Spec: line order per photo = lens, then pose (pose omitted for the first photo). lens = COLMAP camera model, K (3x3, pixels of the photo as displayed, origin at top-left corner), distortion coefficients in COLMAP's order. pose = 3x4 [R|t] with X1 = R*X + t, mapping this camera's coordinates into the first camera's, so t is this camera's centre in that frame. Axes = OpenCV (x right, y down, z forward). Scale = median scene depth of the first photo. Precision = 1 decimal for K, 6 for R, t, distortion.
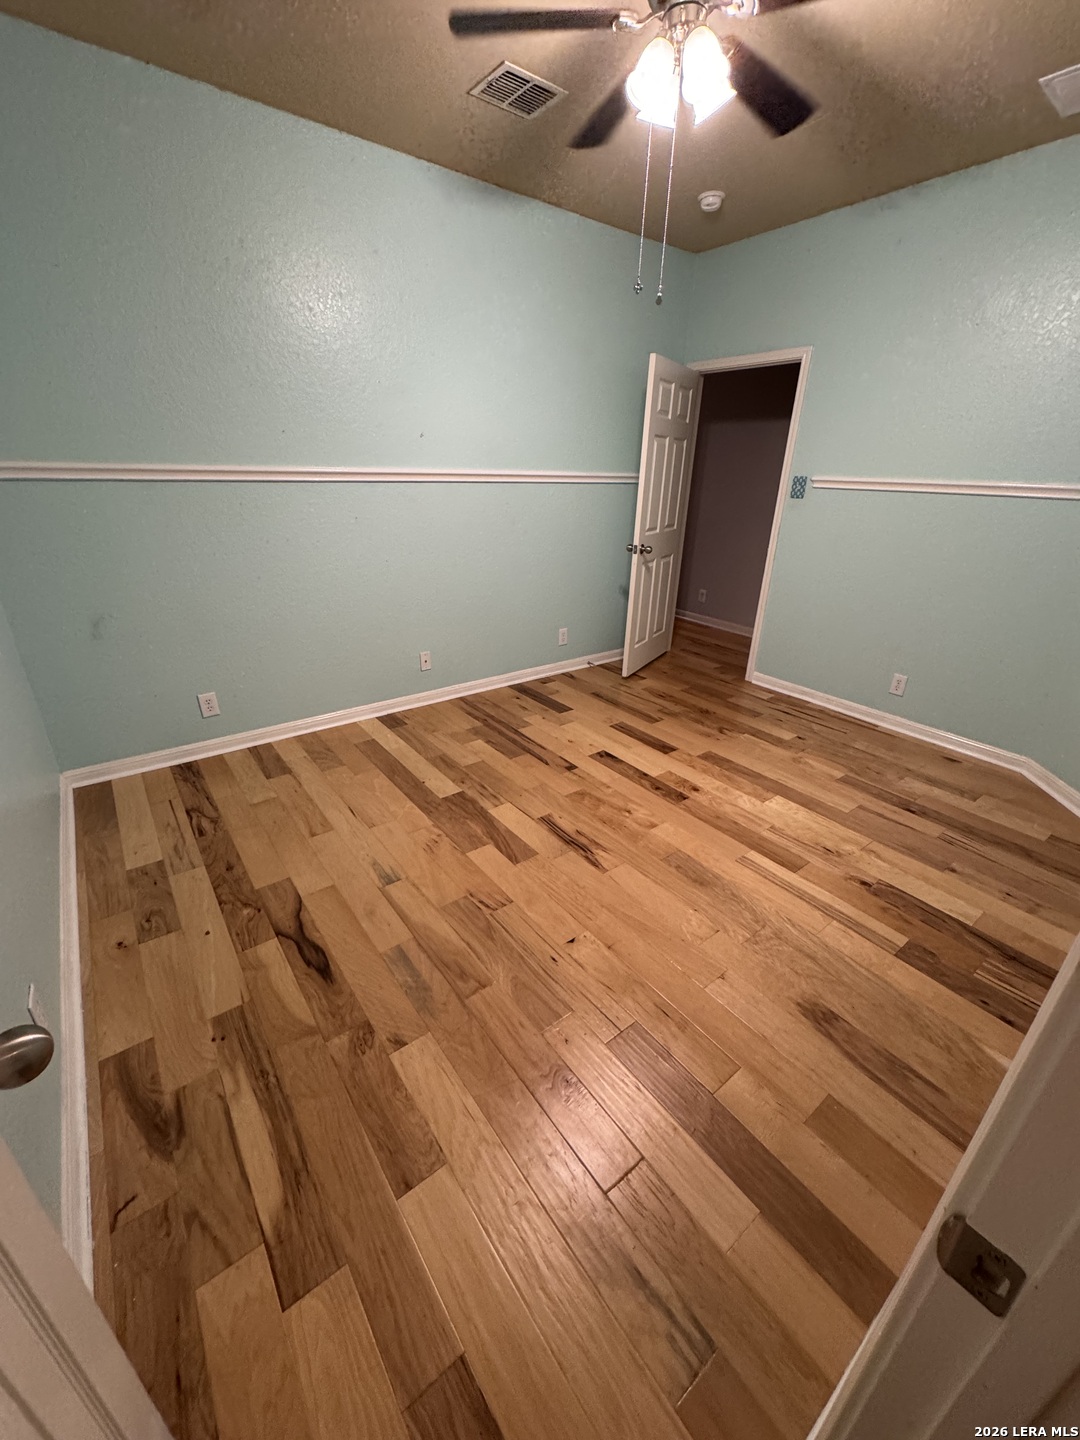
lens RADIAL K [[576.9, 0, 540.0], [0, 576.9, 717.0], [0, 0, 1]] dist [-0.001431, 0.000904]
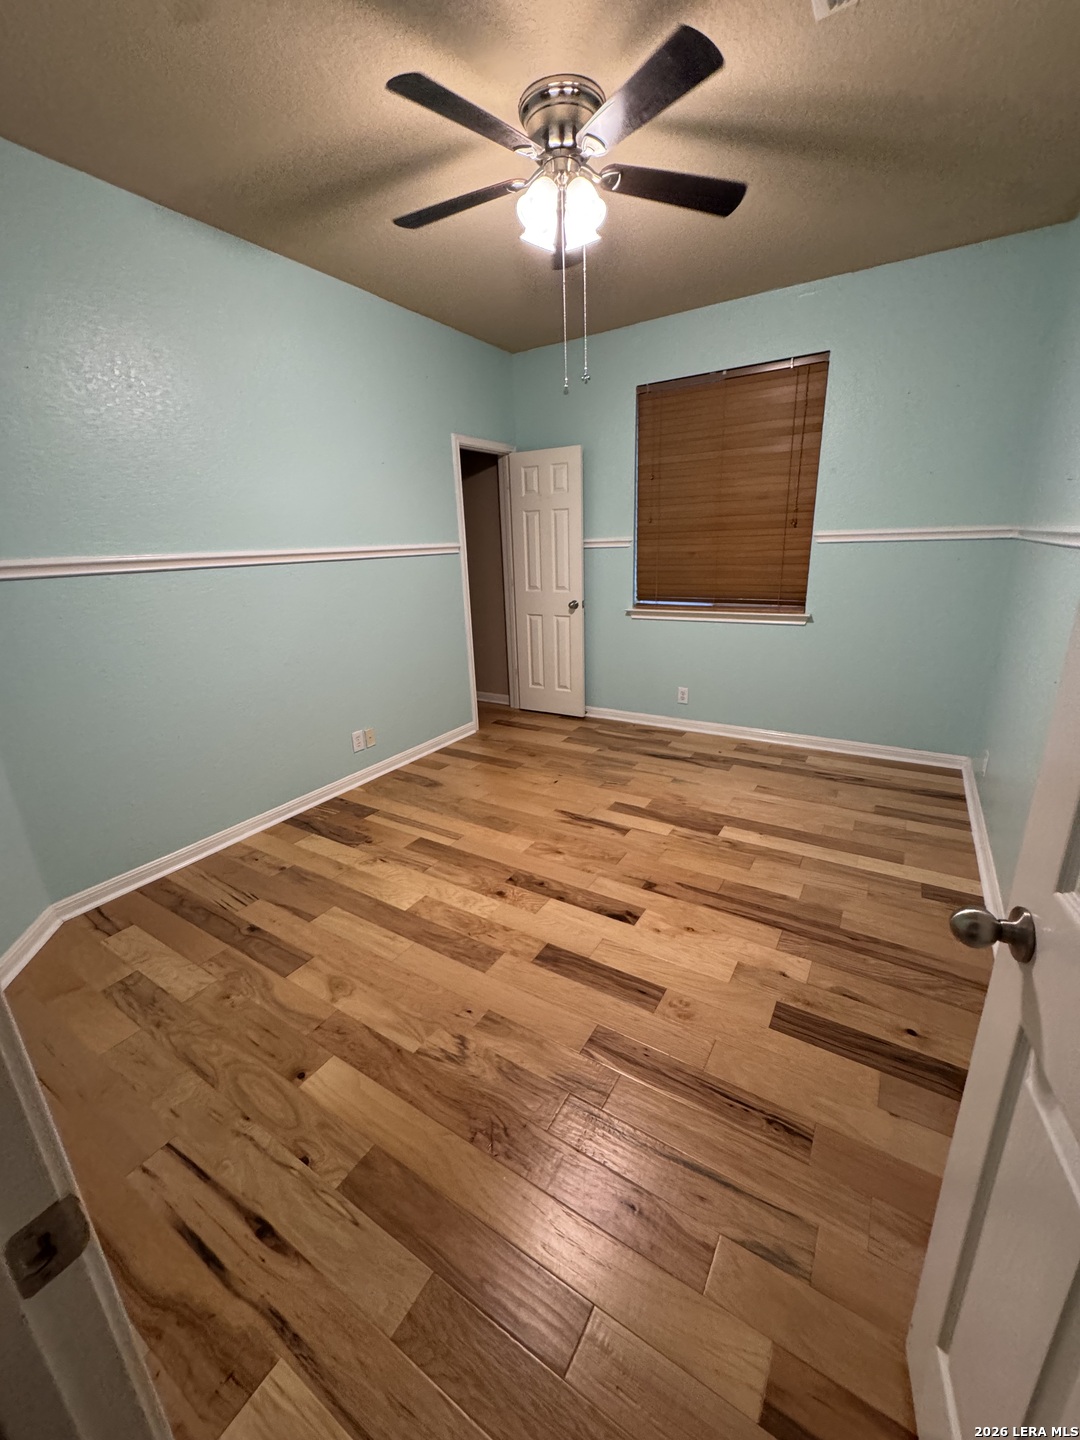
lens RADIAL K [[576.9, 0, 539.4], [0, 576.9, 714.3], [0, 0, 1]] dist [-0.001431, 0.000904]
pose [[-0.936223, 0.111163, -0.333361, 0.490672], [-0.127919, 0.775754, 0.617934, -0.646403], [0.327298, 0.621167, -0.712059, 1.525279]]
